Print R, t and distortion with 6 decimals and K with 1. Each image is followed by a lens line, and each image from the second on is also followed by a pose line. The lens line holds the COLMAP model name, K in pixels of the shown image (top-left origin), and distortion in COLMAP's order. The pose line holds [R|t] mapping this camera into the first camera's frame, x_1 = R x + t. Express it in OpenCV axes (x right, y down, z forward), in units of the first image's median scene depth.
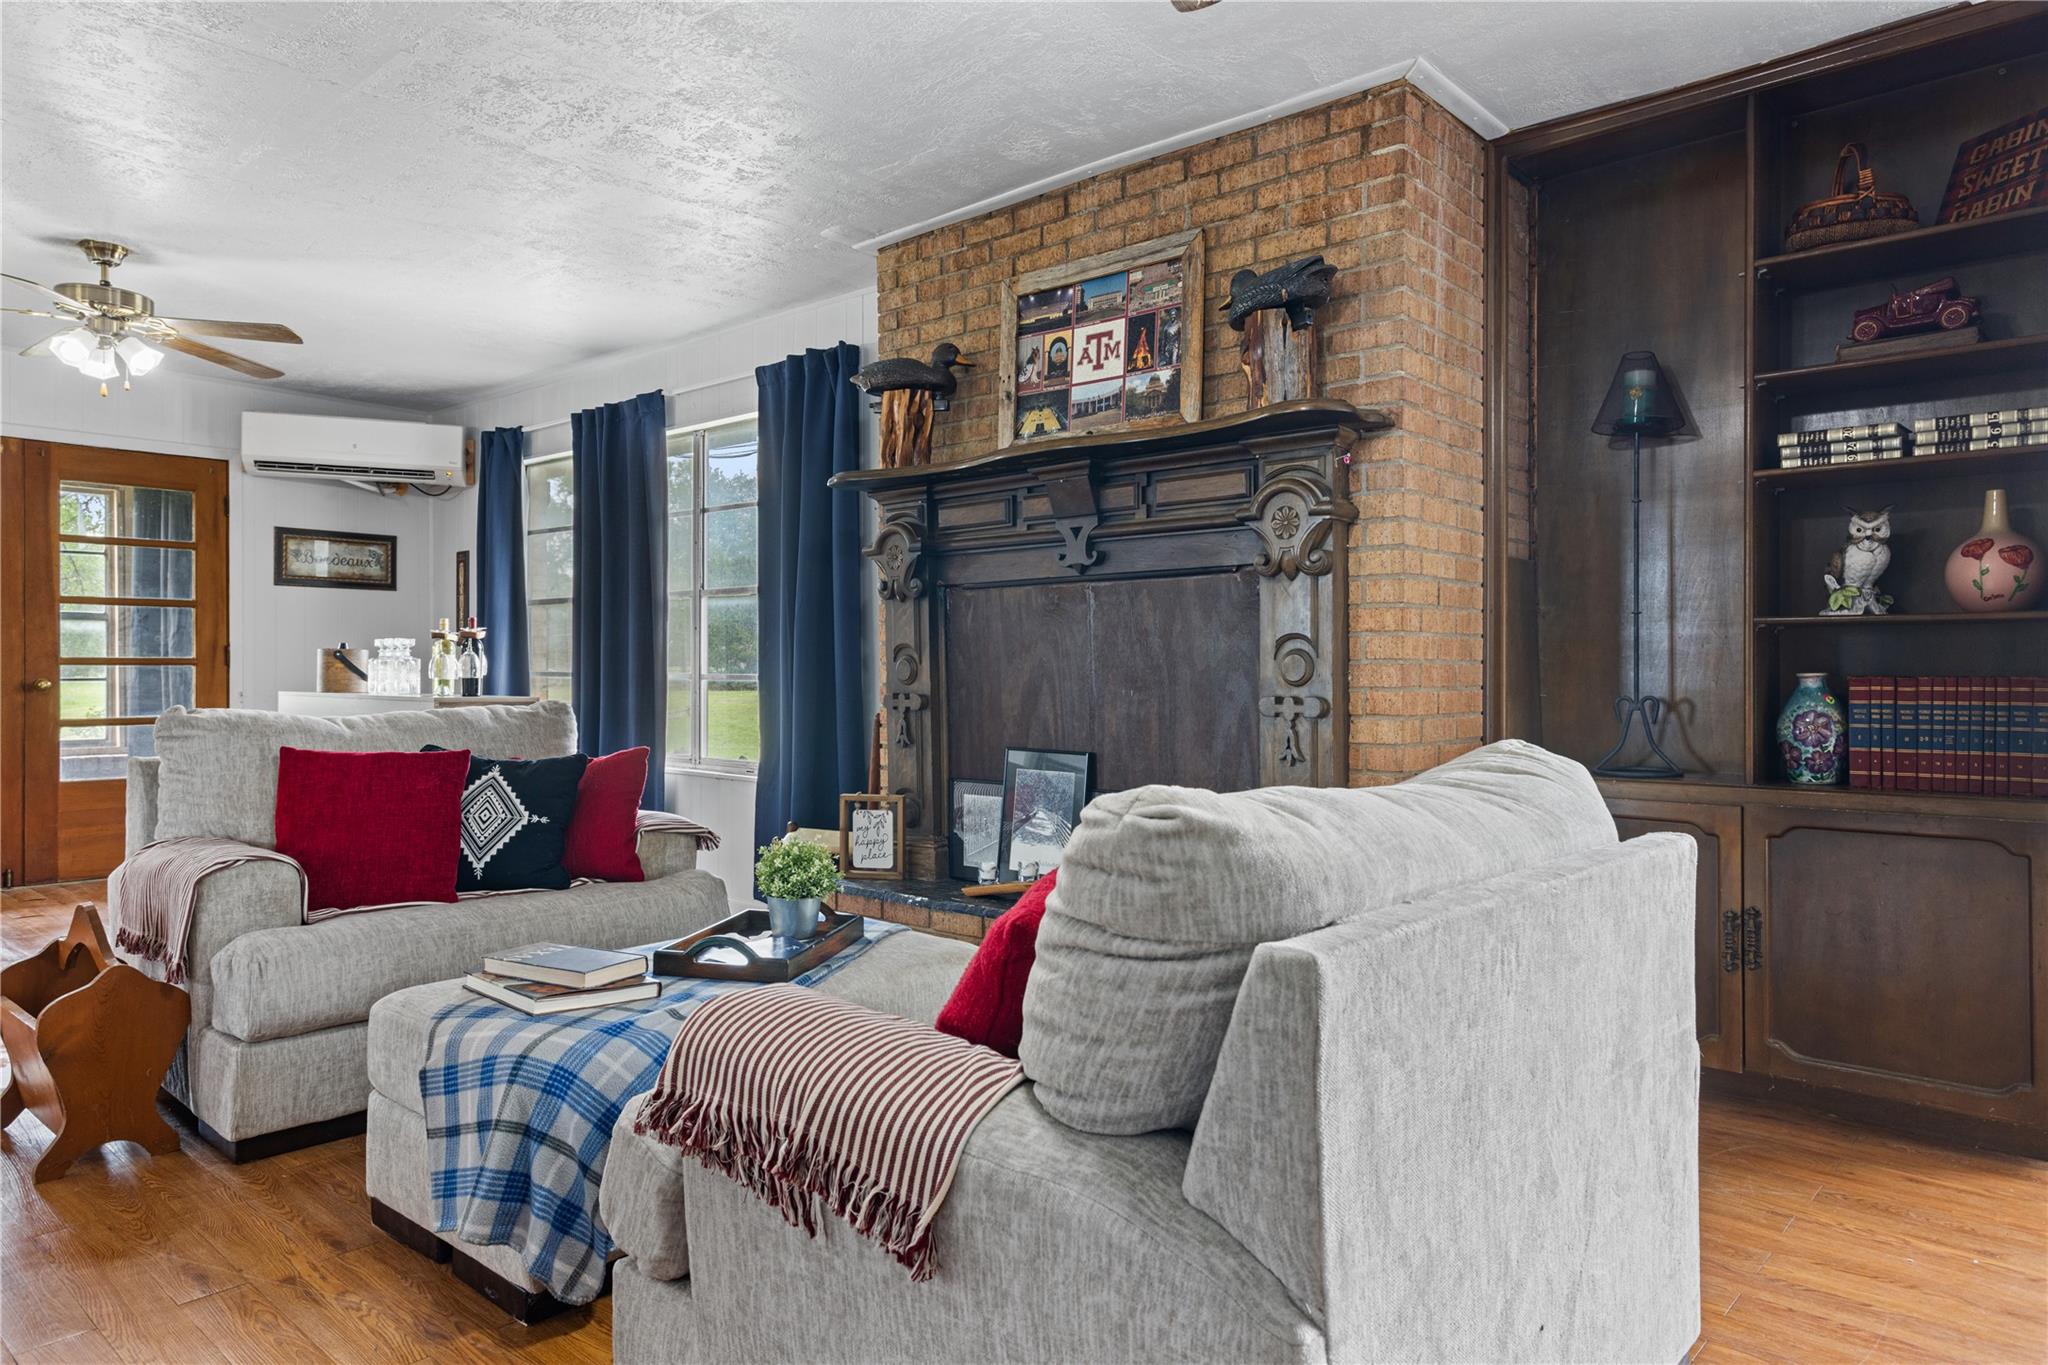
lens RADIAL K [[1383.6, 0, 1024.9], [0, 1383.6, 677.2], [0, 0, 1]] dist [0.027343, 0.002758]
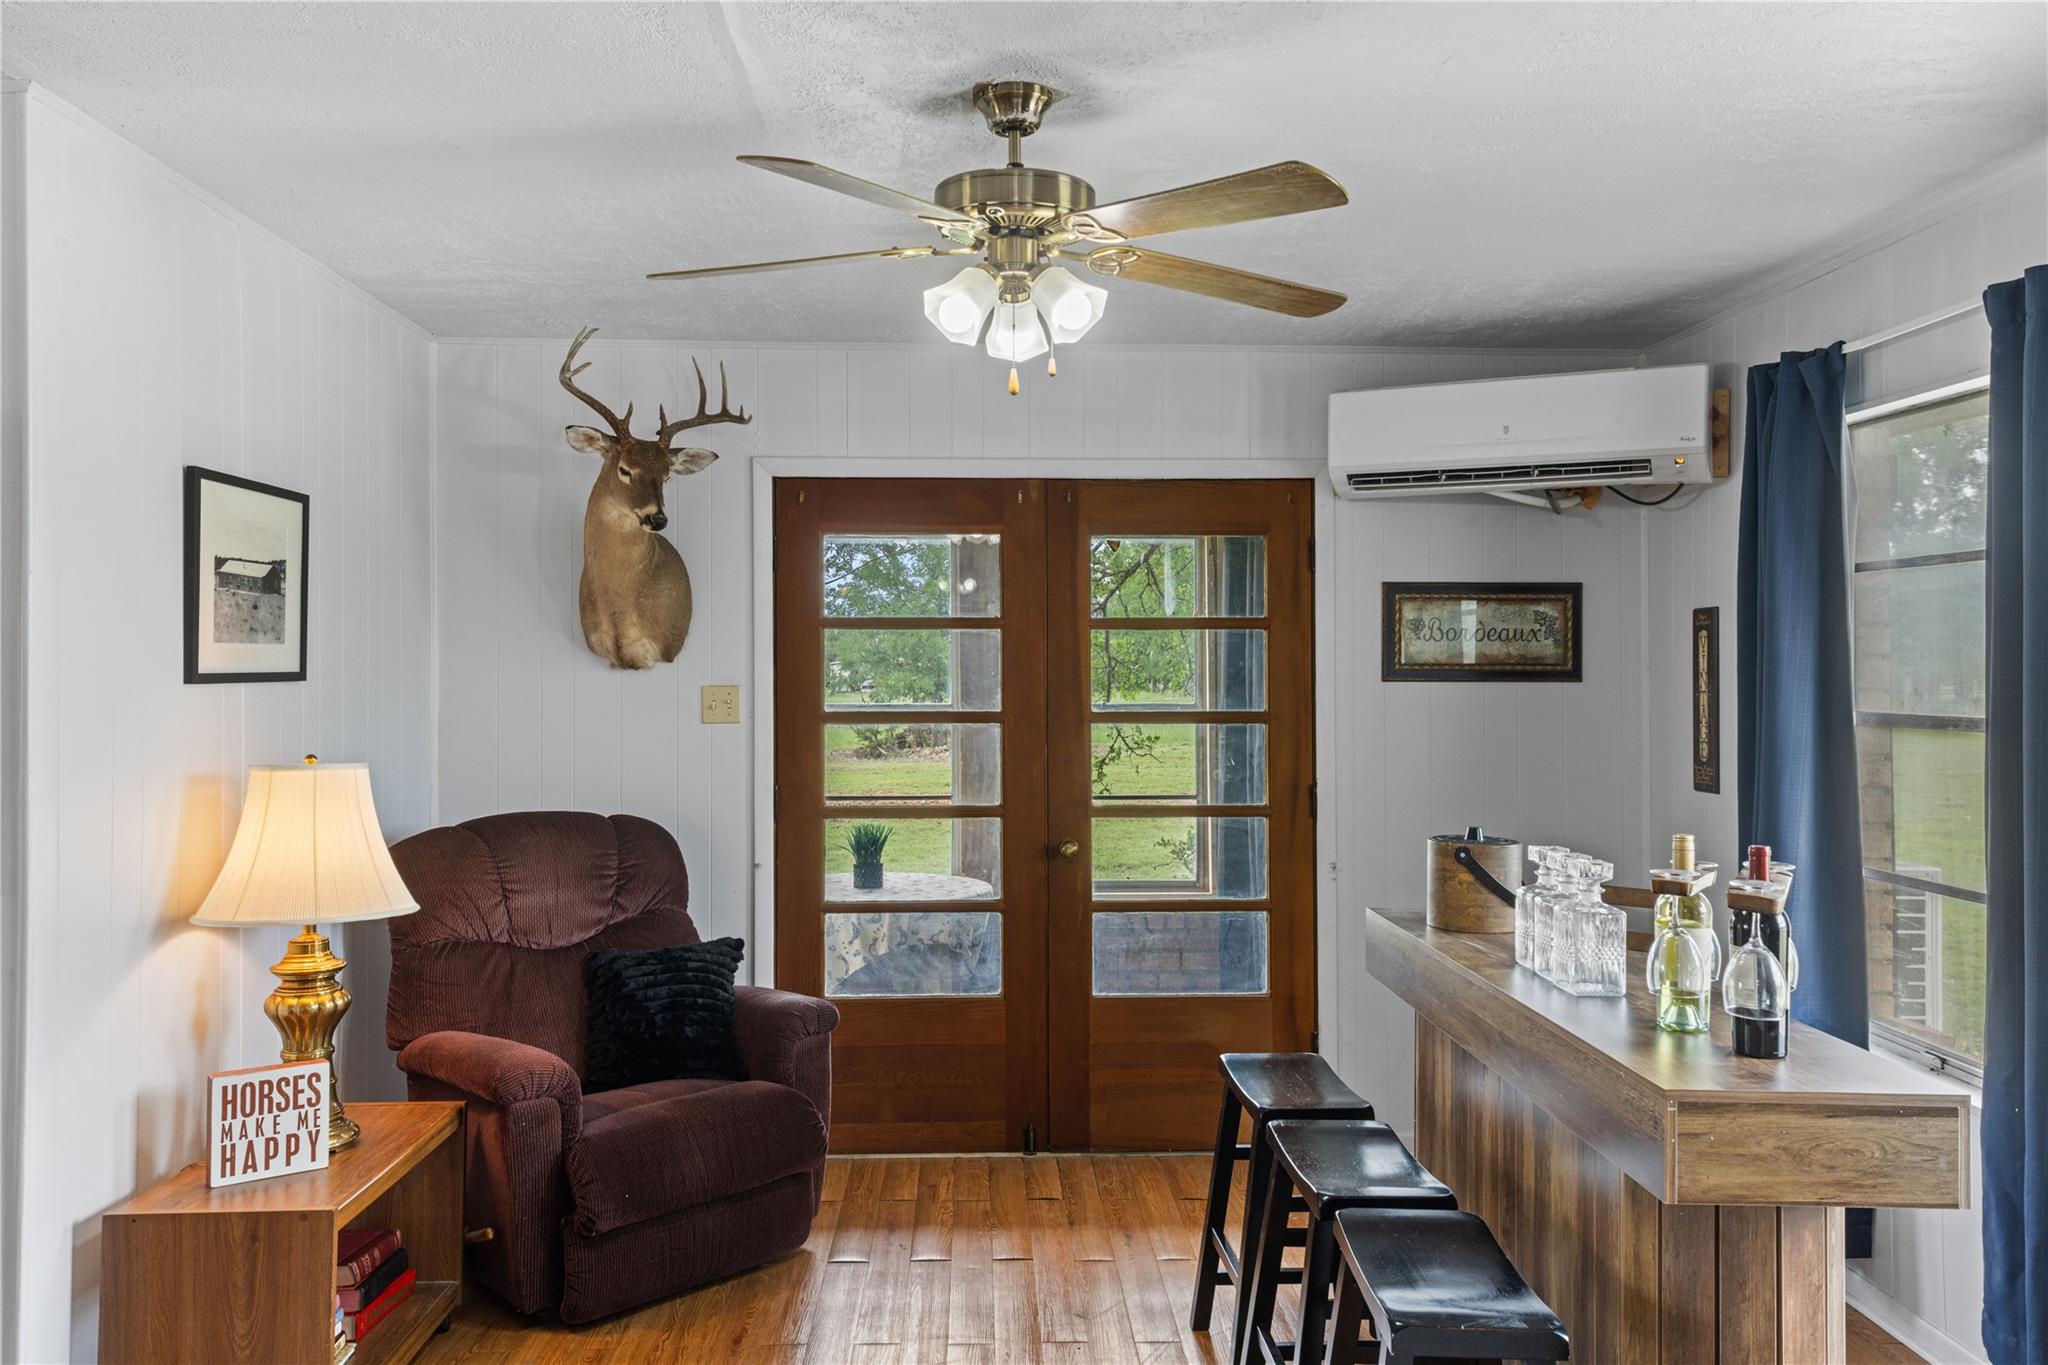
lens RADIAL K [[1605.7, 0, 1024.0], [0, 1605.7, 682.5], [0, 0, 1]] dist [0.070437, 0.001589]
pose [[0.720980, -0.004649, -0.692941, -0.186370], [0.006335, 0.999980, -0.000117, -0.070995], [0.692927, -0.004306, 0.720995, 0.430443]]
